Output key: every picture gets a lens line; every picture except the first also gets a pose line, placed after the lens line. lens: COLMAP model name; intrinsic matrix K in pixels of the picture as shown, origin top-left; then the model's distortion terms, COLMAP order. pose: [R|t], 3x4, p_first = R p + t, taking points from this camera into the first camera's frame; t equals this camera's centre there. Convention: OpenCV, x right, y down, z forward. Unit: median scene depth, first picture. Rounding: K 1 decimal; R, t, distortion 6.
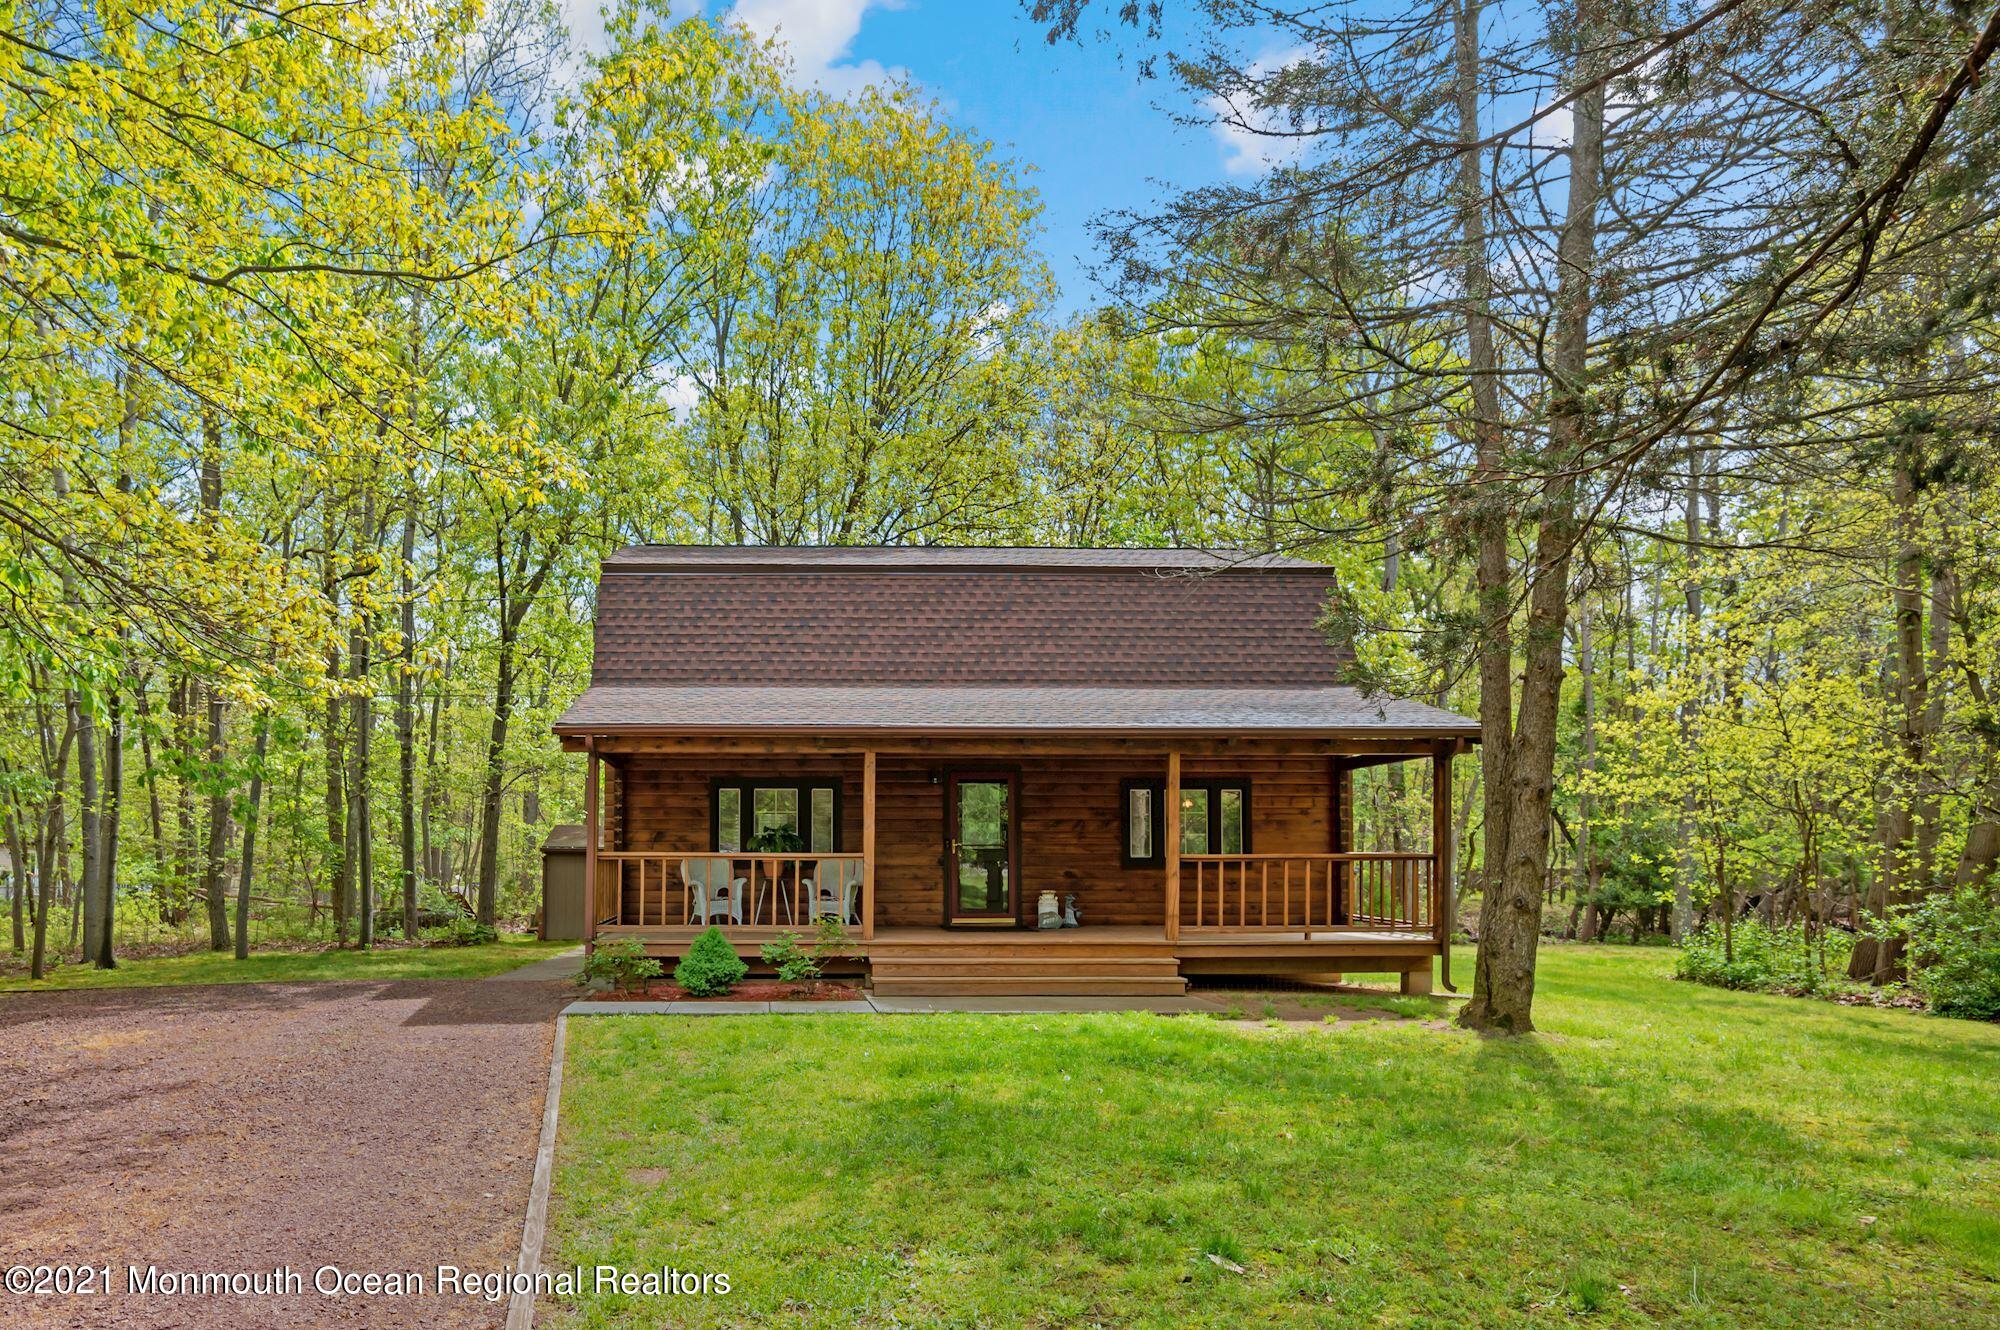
lens RADIAL K [[899.5, 0, 1001.0], [0, 899.5, 816.2], [0, 0, 1]] dist [0.000004, 0.000015]
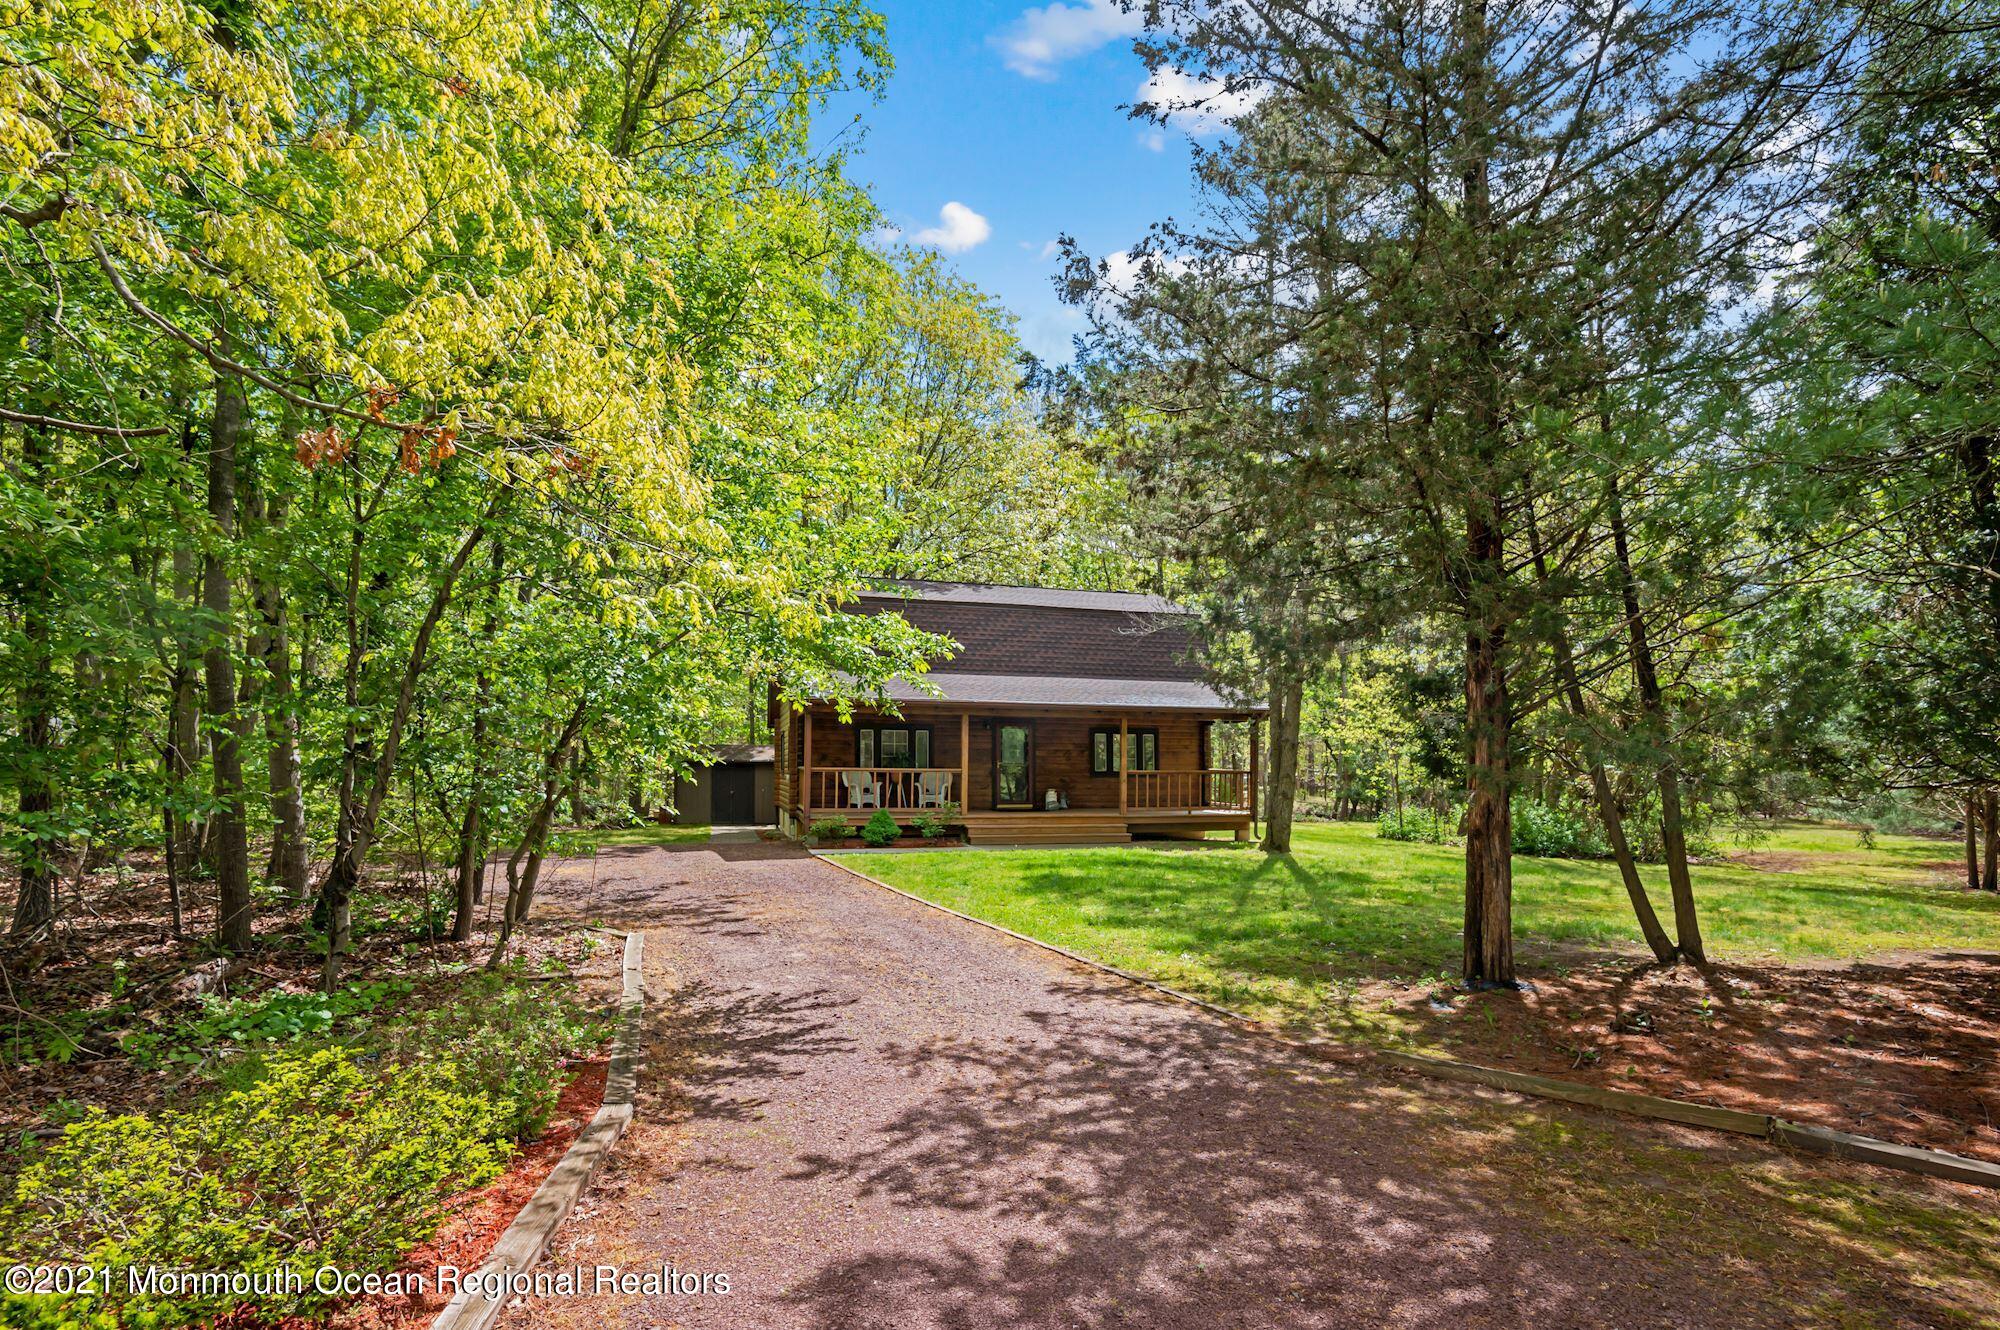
lens RADIAL K [[907.3, 0, 1000.0], [0, 907.3, 665.0], [0, 0, 1]] dist [0.023234, 0.000092]
pose [[0.987181, 0.021423, 0.158159, -0.370911], [-0.012286, 0.998210, -0.058524, -0.063398], [-0.159130, 0.055831, 0.985678, -0.867879]]
